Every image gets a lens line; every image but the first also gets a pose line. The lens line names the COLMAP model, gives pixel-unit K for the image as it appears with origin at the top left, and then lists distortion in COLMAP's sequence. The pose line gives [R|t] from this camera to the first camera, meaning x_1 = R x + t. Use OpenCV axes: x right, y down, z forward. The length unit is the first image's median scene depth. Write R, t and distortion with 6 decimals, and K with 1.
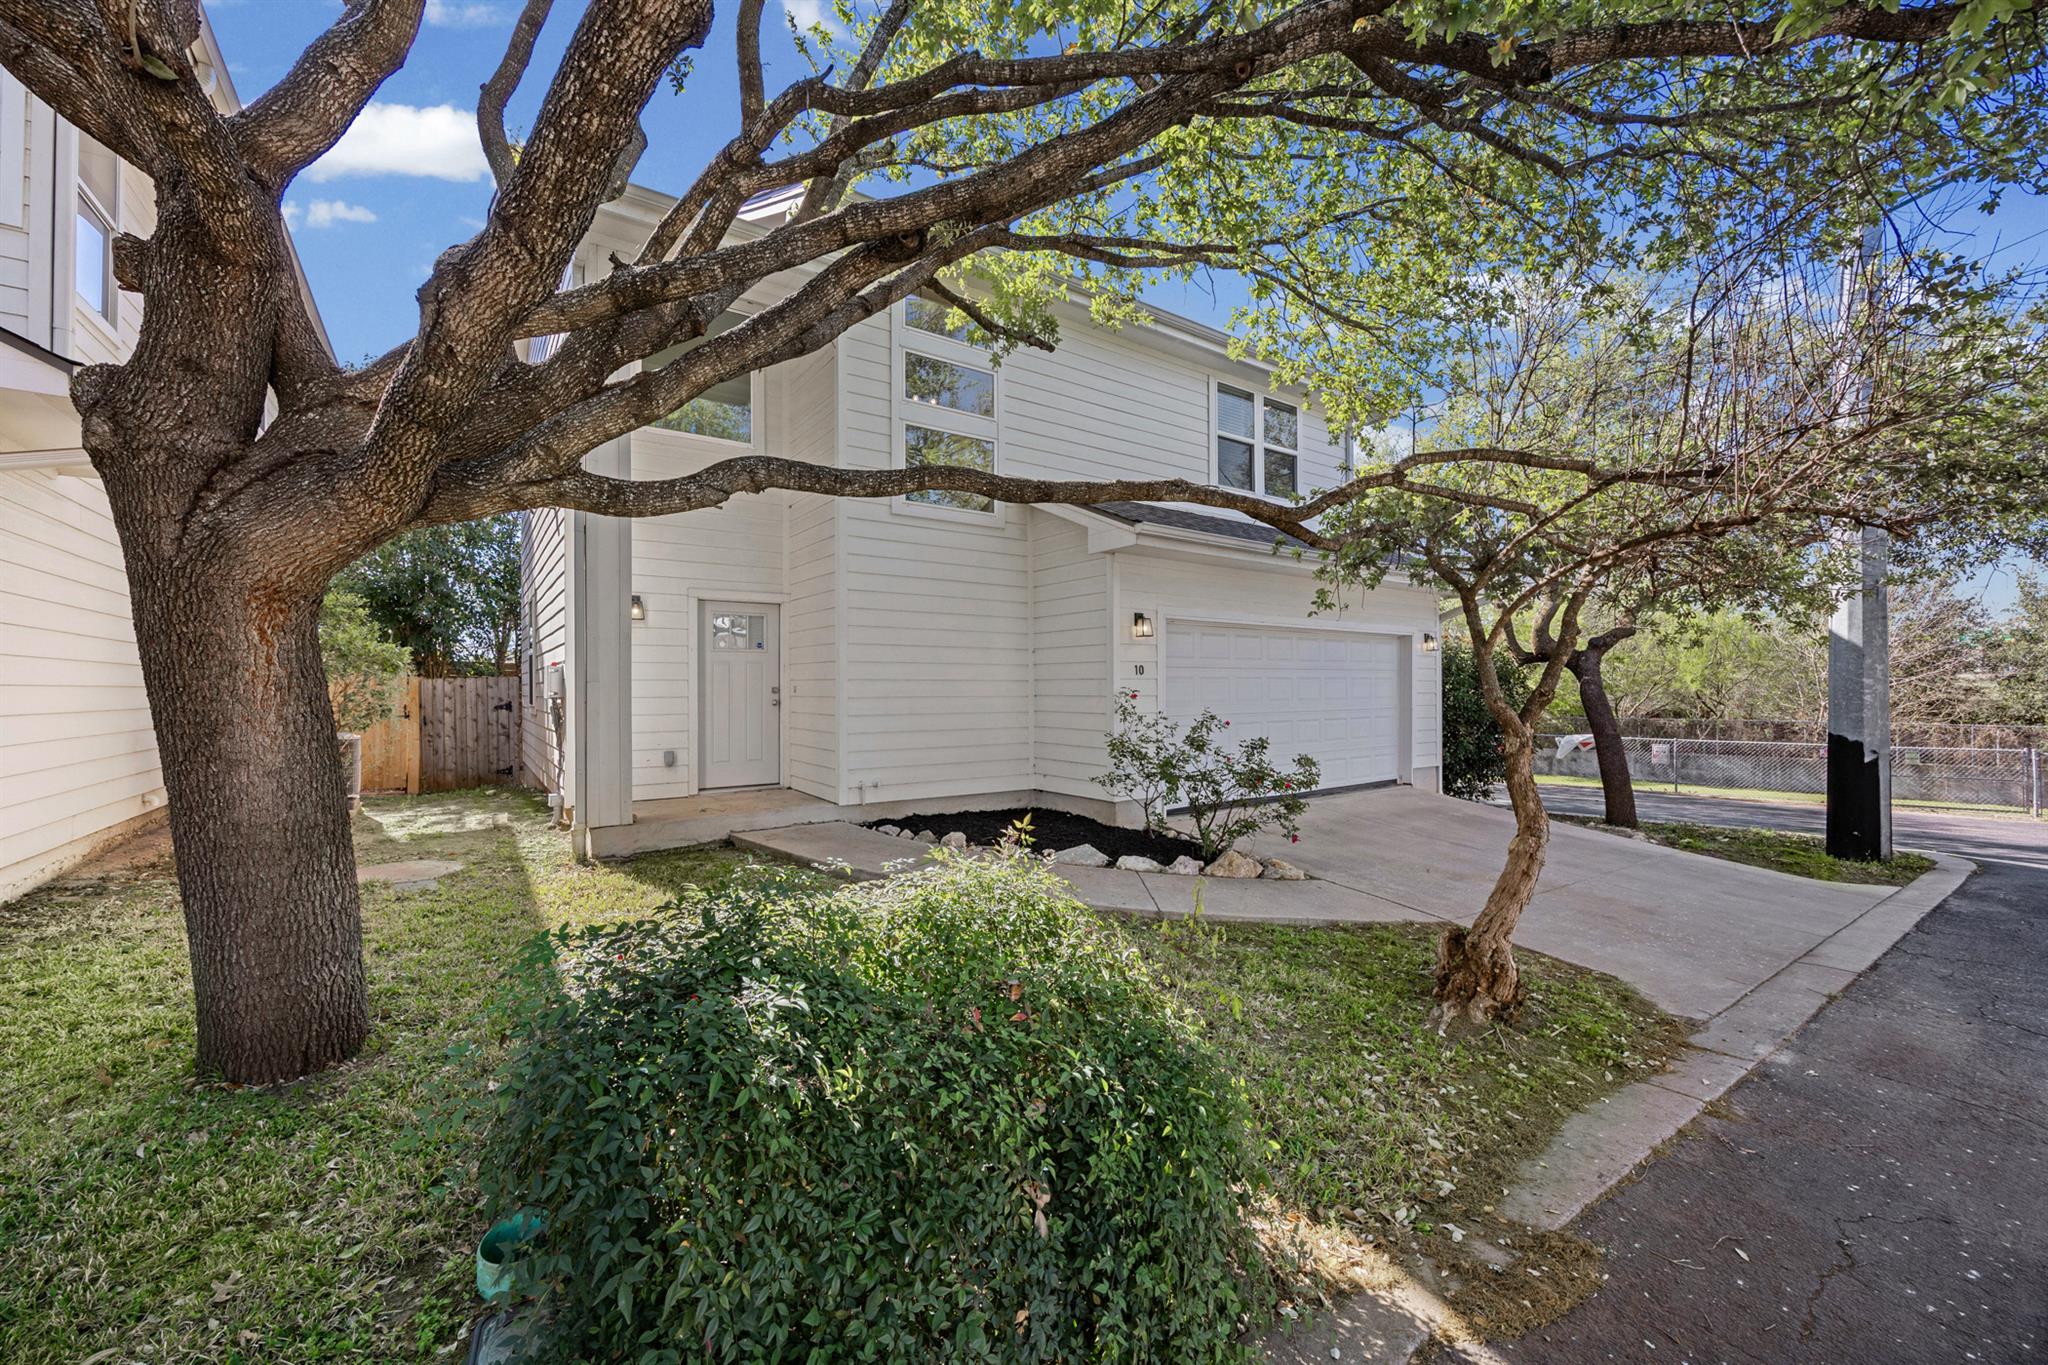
lens RADIAL K [[775.4, 0, 1017.7], [0, 775.4, 681.6], [0, 0, 1]] dist [-0.001186, -0.000195]
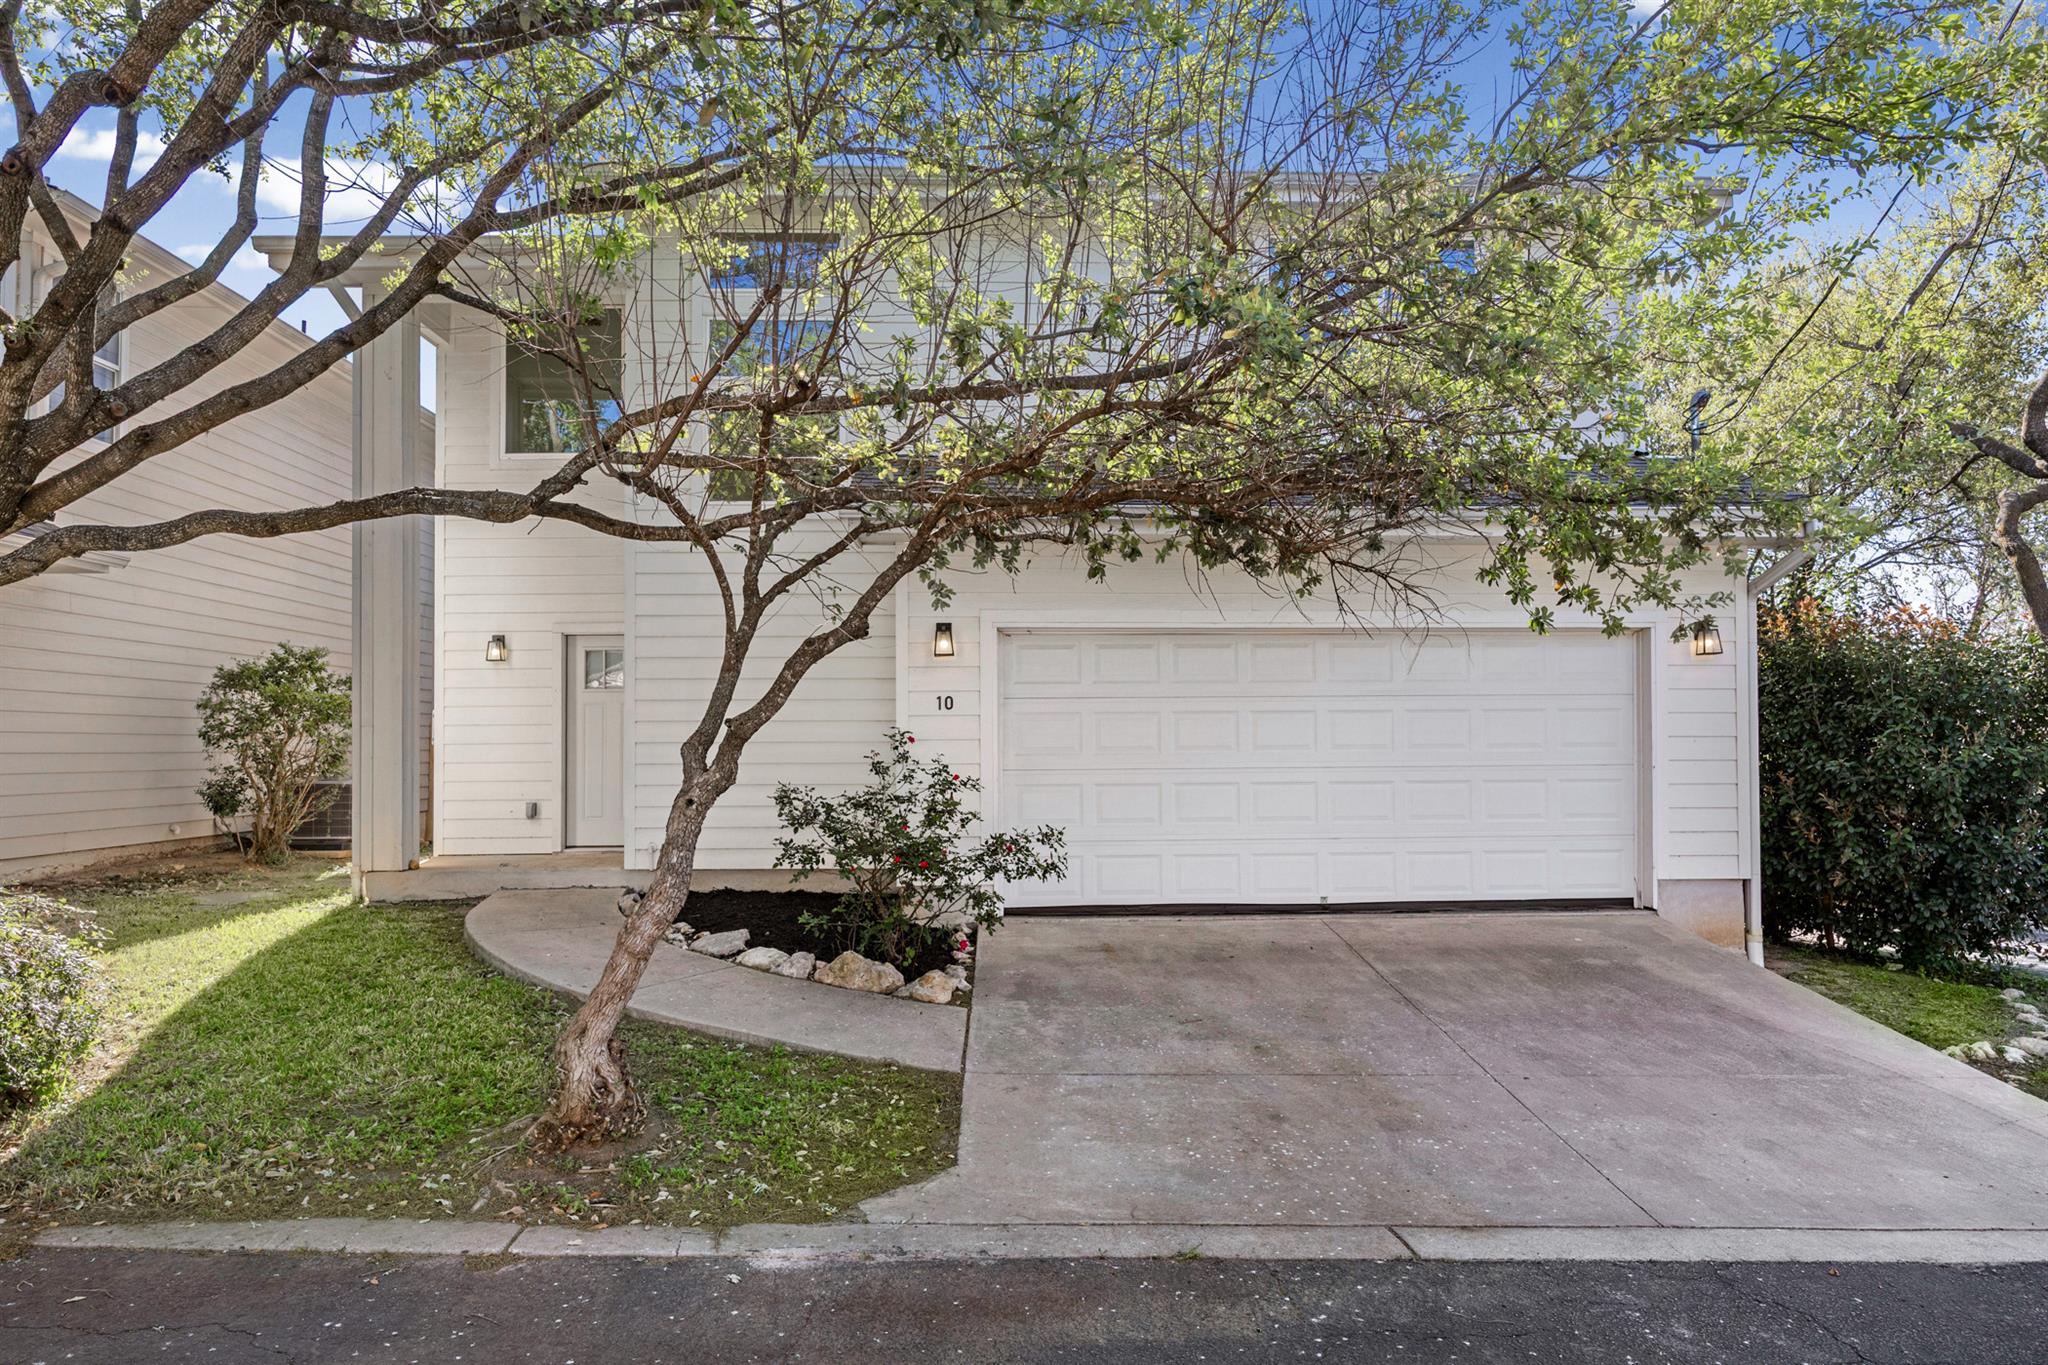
lens RADIAL K [[1215.5, 0, 1025.5], [0, 1215.5, 730.6], [0, 0, 1]] dist [-0.000162, 0.000158]
pose [[0.842852, -0.007722, -0.538090, 1.447719], [0.007730, 0.999968, -0.002241, 0.023707], [0.538090, -0.002270, 0.842884, 0.189174]]
